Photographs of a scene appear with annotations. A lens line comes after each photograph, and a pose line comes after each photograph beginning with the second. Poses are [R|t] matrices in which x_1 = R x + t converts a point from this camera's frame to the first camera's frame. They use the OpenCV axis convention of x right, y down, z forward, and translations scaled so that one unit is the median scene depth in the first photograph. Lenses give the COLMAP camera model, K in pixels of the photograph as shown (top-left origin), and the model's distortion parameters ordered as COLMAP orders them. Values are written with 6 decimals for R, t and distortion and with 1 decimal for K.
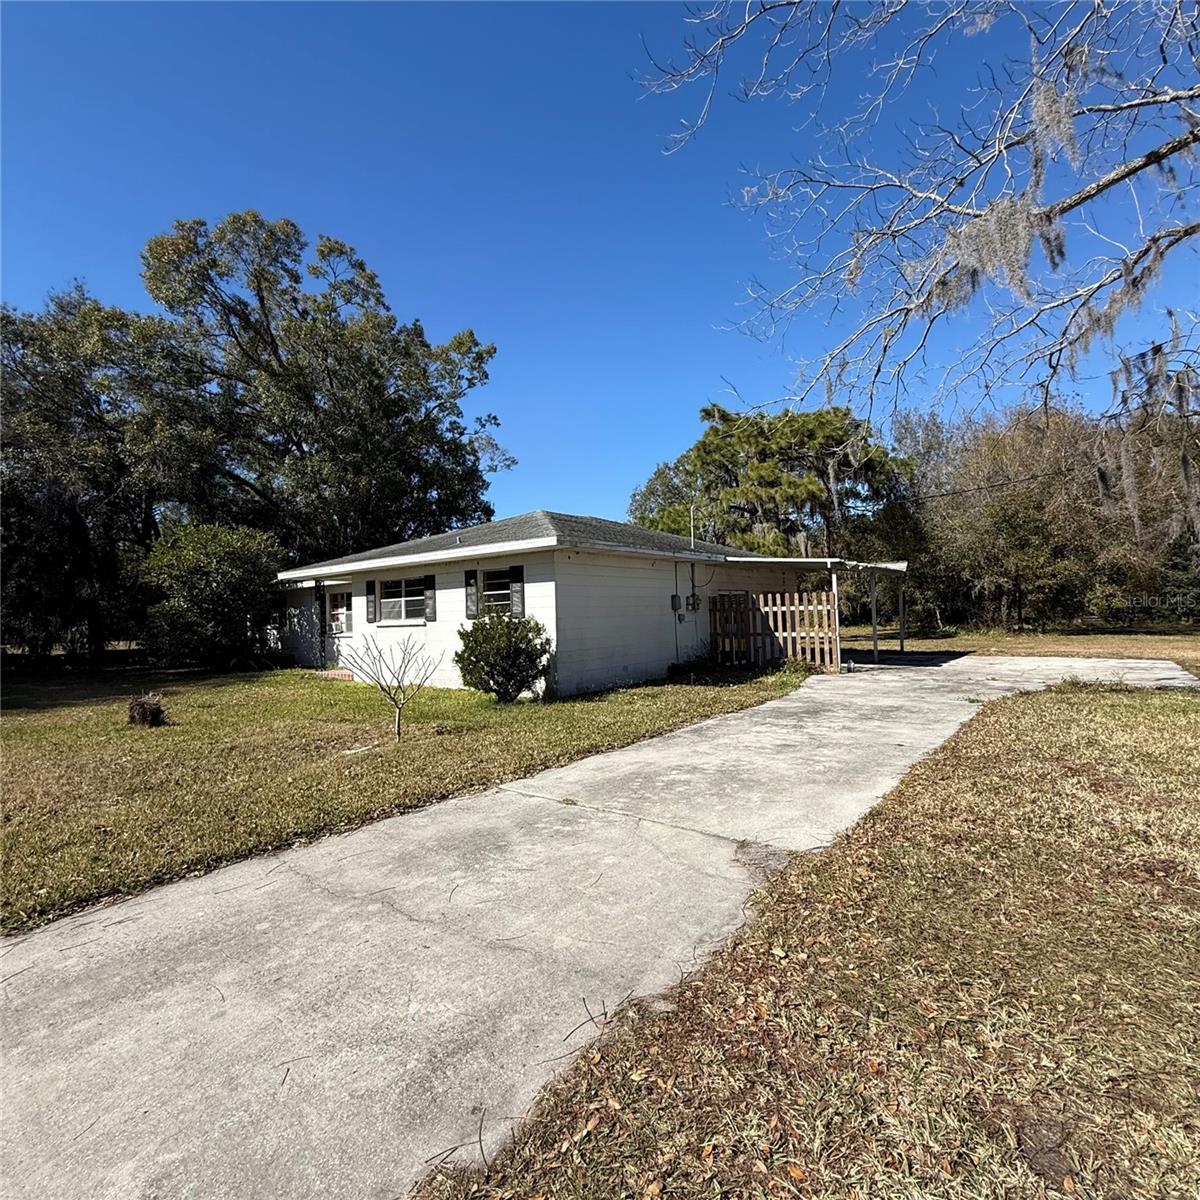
lens RADIAL K [[634.2, 0, 602.7], [0, 634.2, 595.8], [0, 0, 1]] dist [-0.001002, 0.000971]
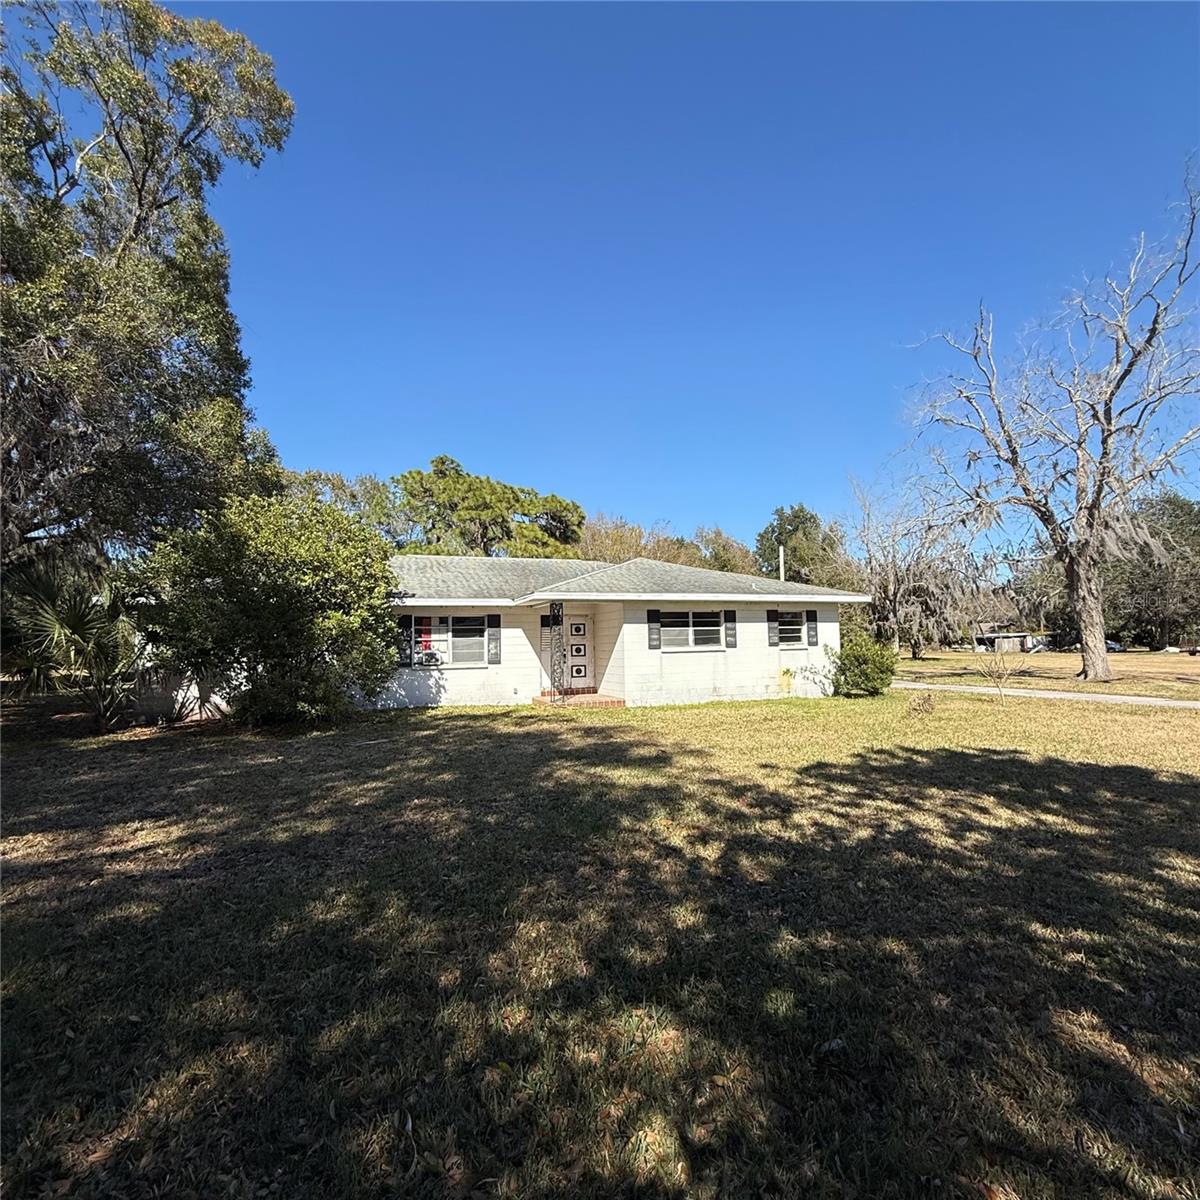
lens RADIAL K [[640.6, 0, 600.0], [0, 640.6, 600.0], [0, 0, 1]] dist [-0.002700, -0.000076]
pose [[0.525751, 0.083004, 0.846579, -1.104287], [-0.025182, 0.996310, -0.082046, 0.042222], [-0.850266, 0.021817, 0.525901, 0.418769]]
